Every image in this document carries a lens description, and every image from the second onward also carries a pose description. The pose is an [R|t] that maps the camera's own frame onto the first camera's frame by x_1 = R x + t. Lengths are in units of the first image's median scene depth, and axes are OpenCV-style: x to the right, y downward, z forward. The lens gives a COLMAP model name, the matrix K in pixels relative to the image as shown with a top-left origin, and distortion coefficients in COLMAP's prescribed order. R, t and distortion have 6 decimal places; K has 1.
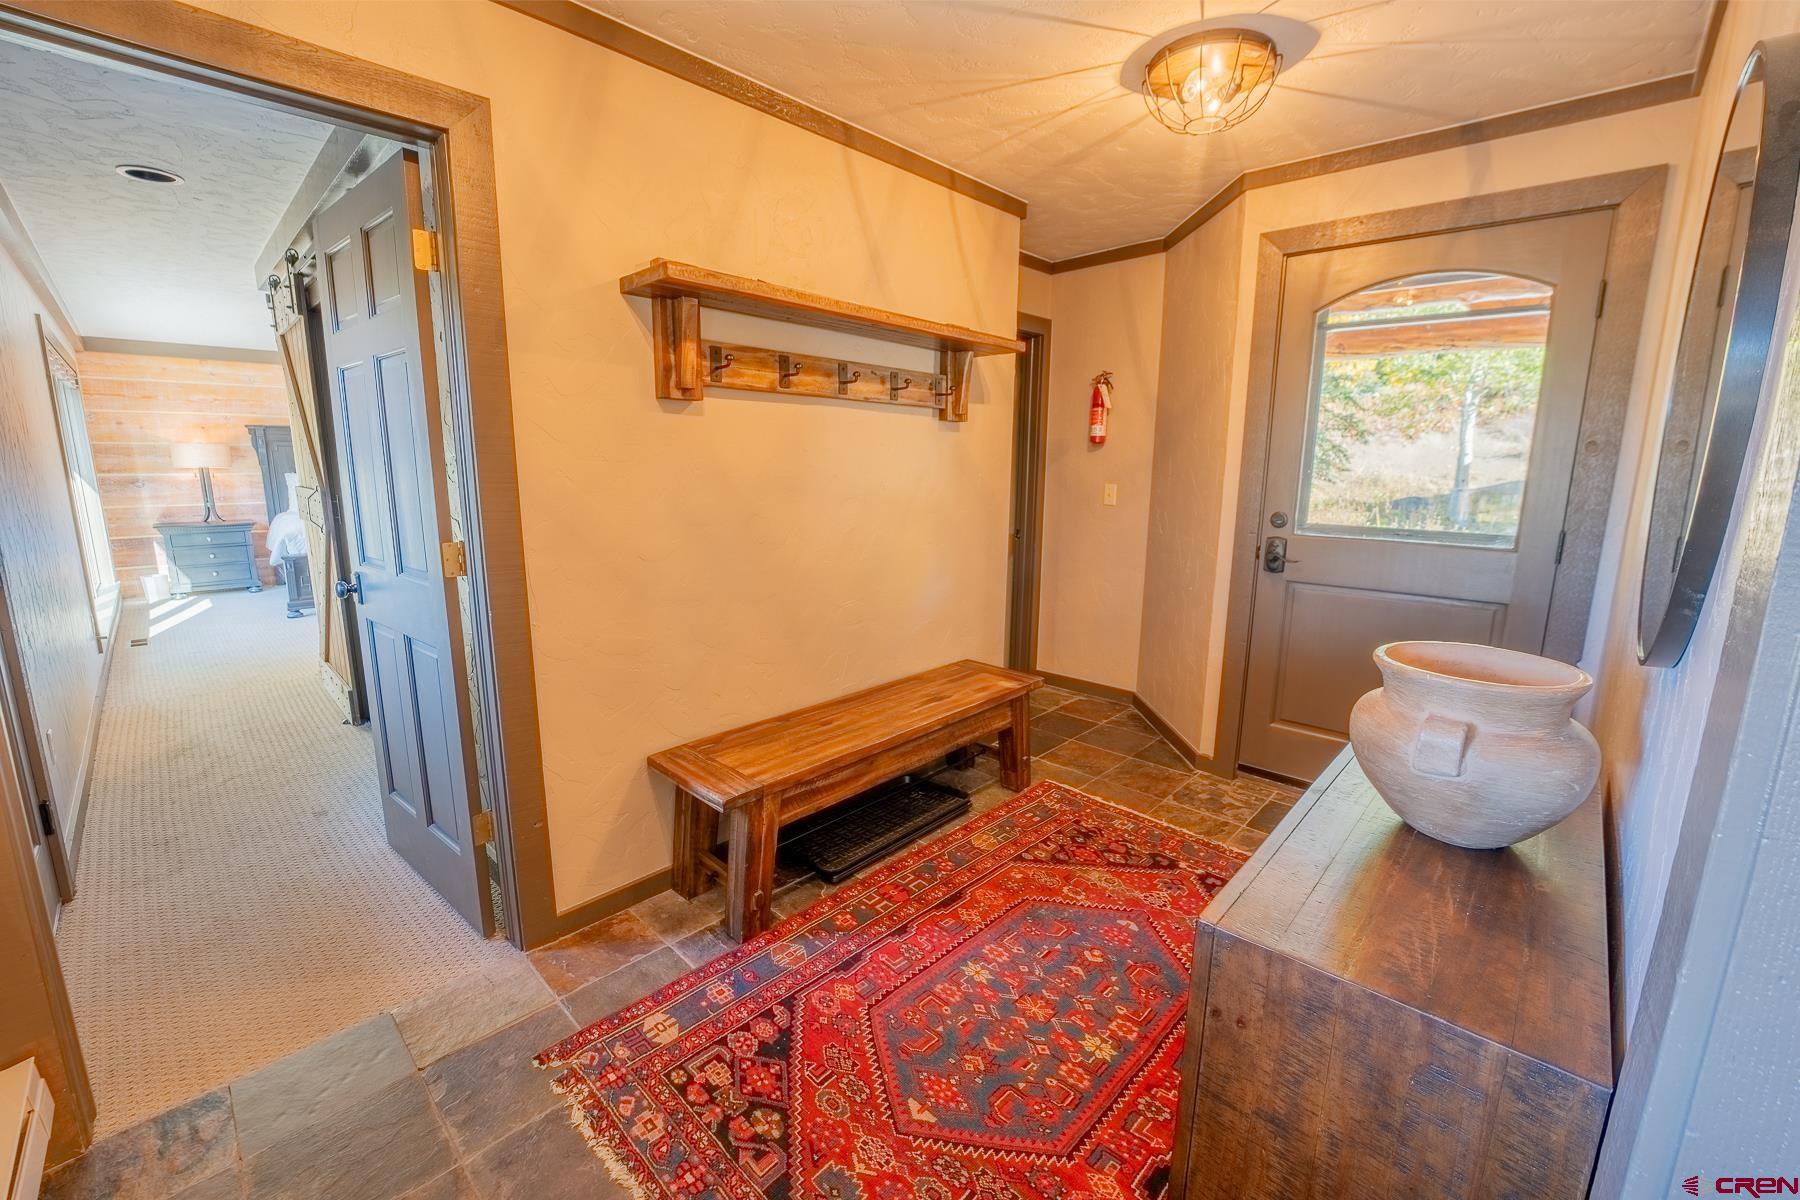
lens RADIAL K [[727.8, 0, 910.5], [0, 727.8, 602.8], [0, 0, 1]] dist [-0.026199, 0.001430]
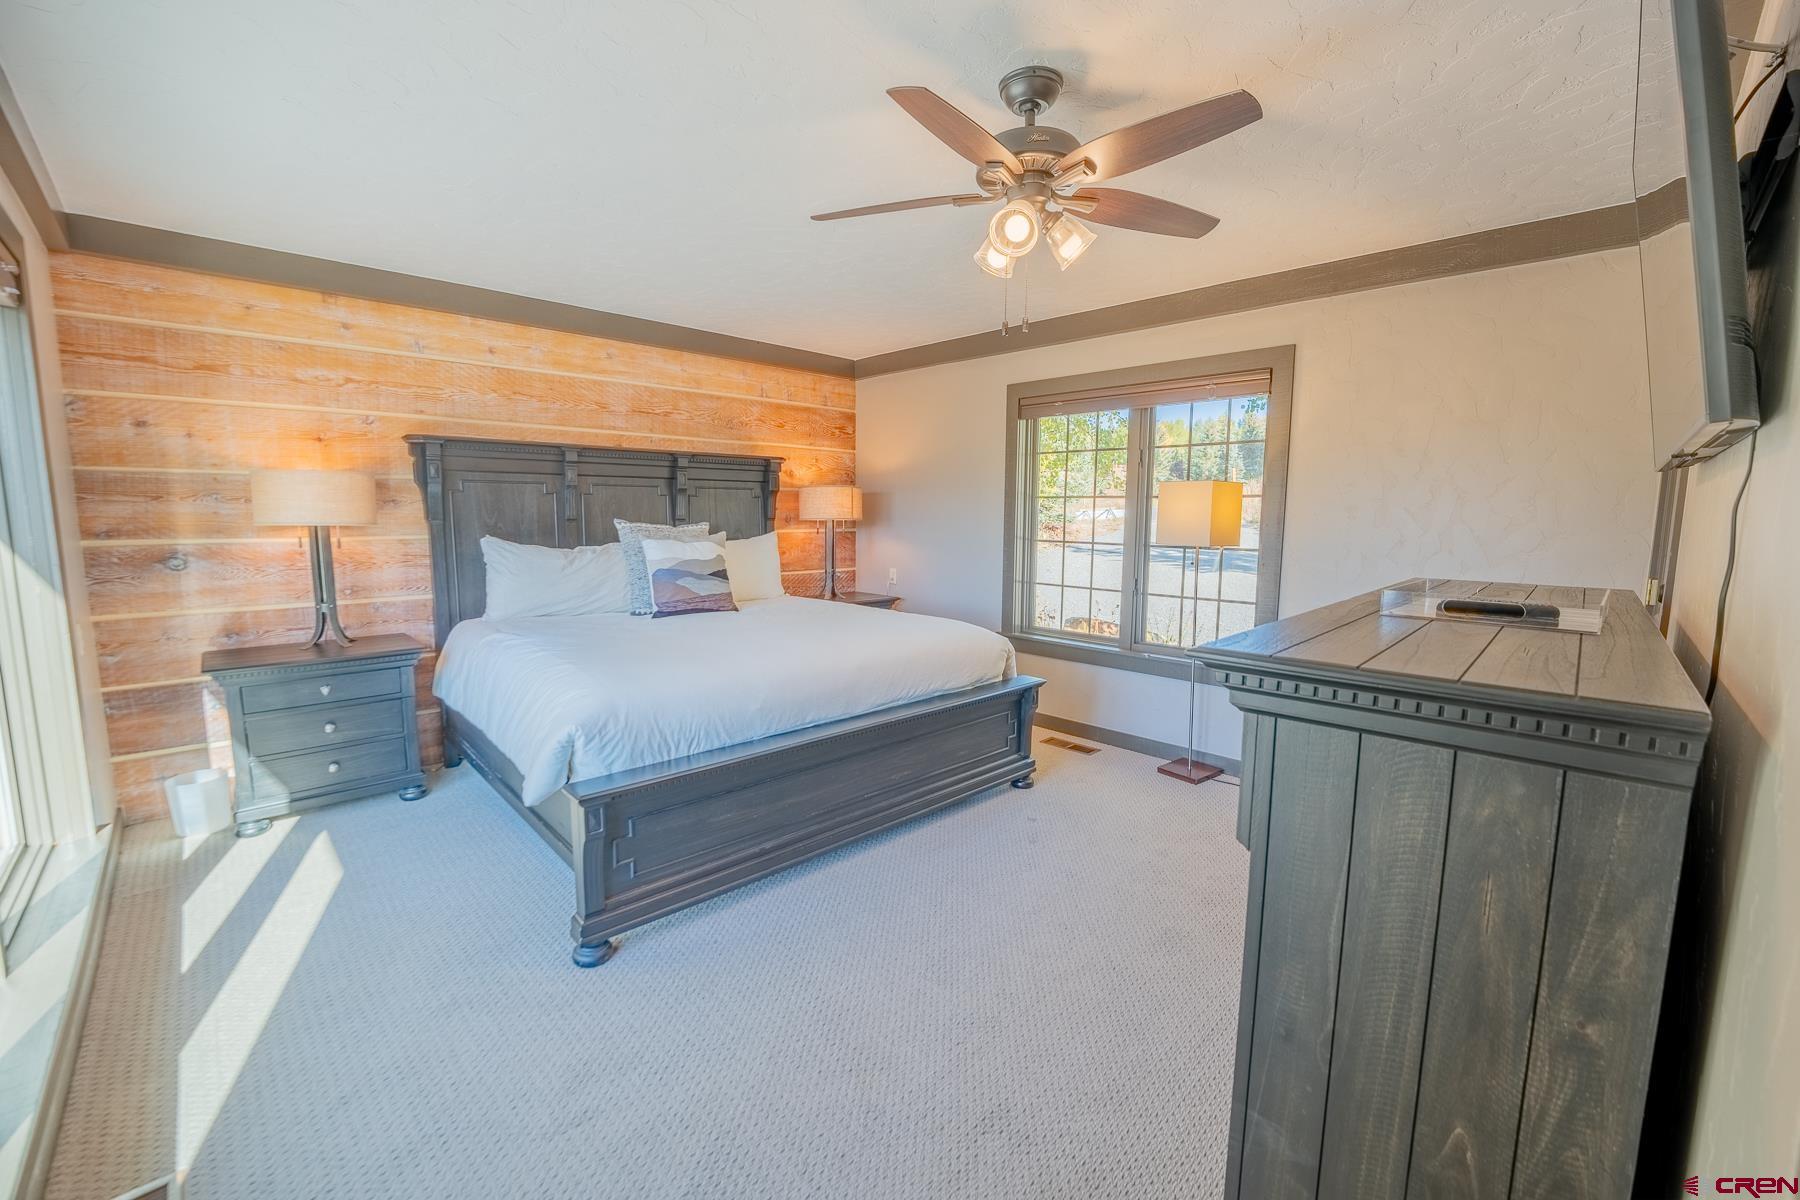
lens RADIAL K [[727.8, 0, 893.6], [0, 727.8, 601.9], [0, 0, 1]] dist [-0.026199, 0.001430]
pose [[0.999543, -0.006907, -0.029414, -0.620197], [0.004694, 0.997198, -0.074655, -0.106477], [0.029848, 0.074483, 0.996776, 0.562824]]
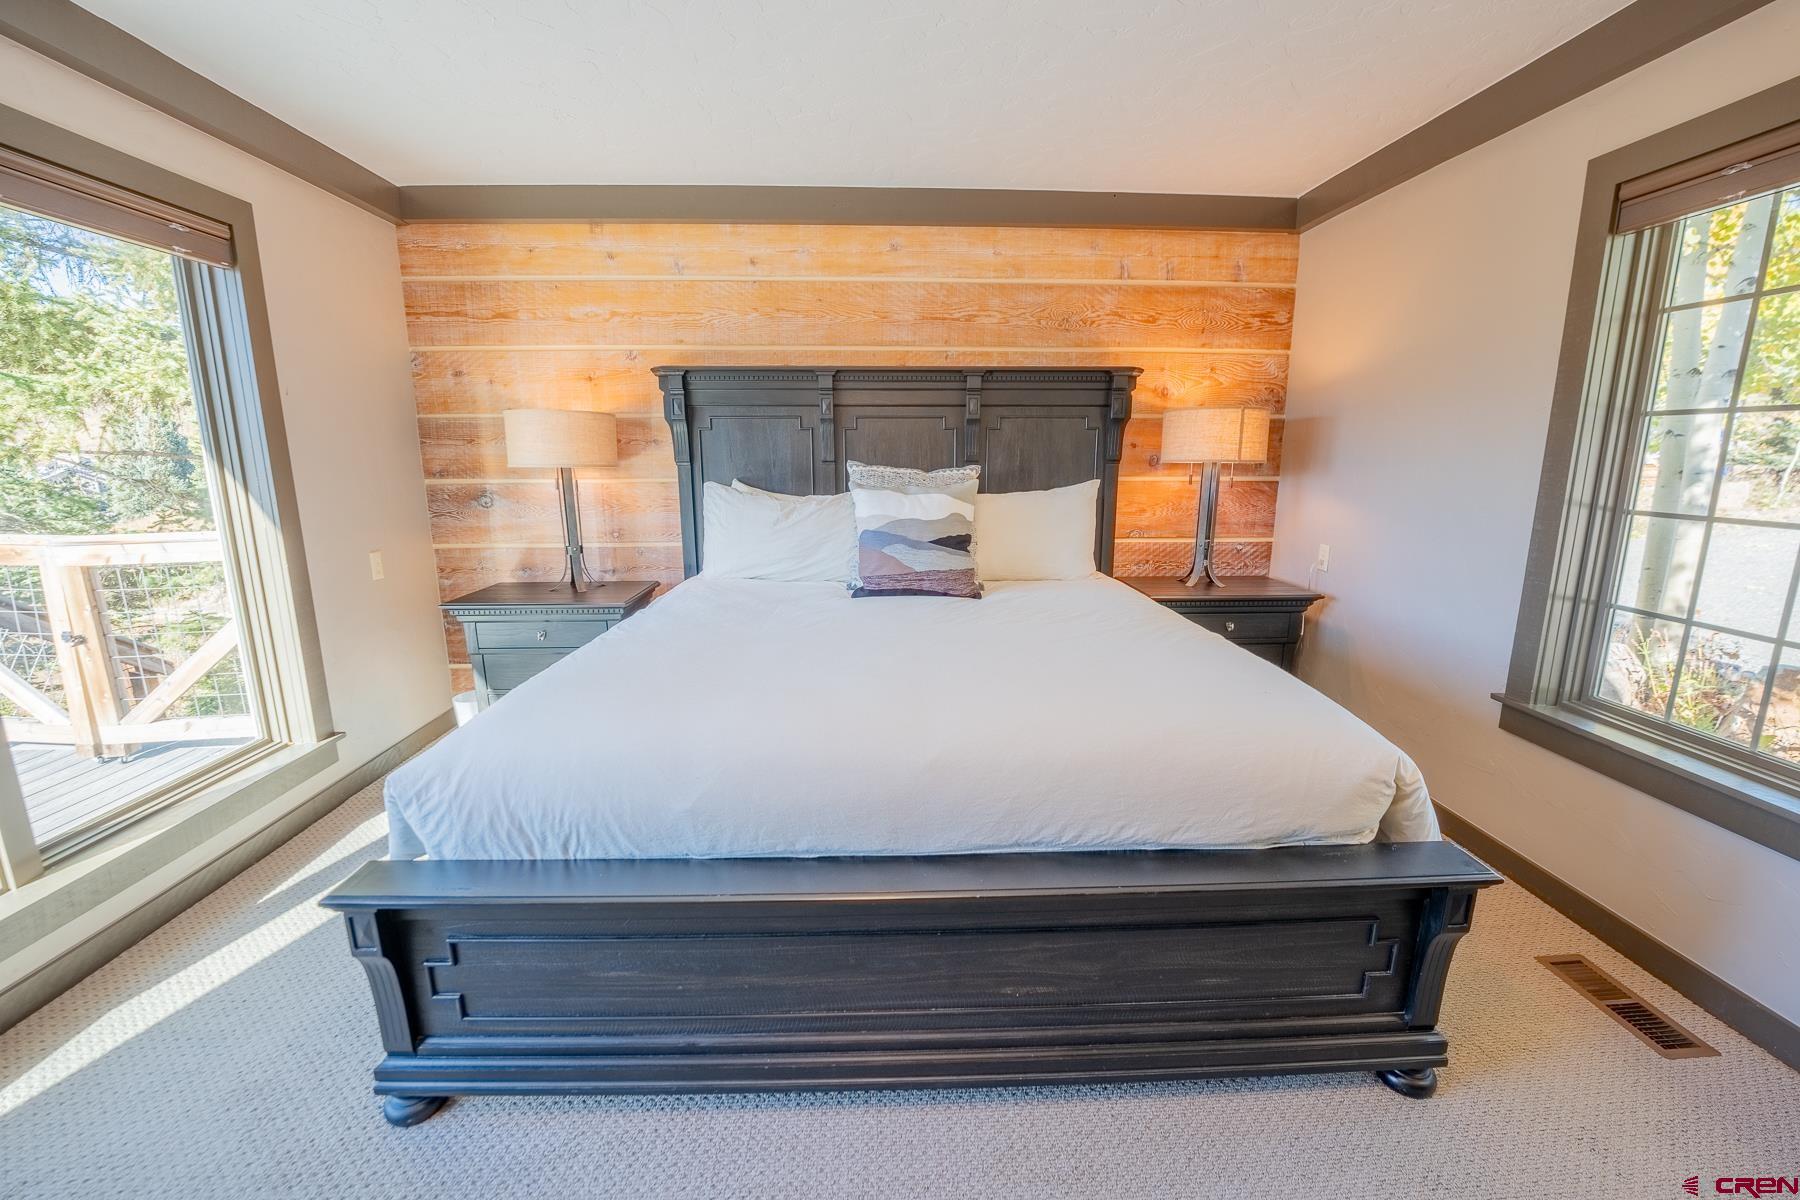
lens RADIAL K [[727.8, 0, 895.9], [0, 727.8, 600.4], [0, 0, 1]] dist [-0.026199, 0.001430]
pose [[0.734277, 0.116808, -0.668725, -0.534287], [-0.118357, 0.992026, 0.043320, -0.151142], [0.668452, 0.047340, 0.742247, 0.803875]]
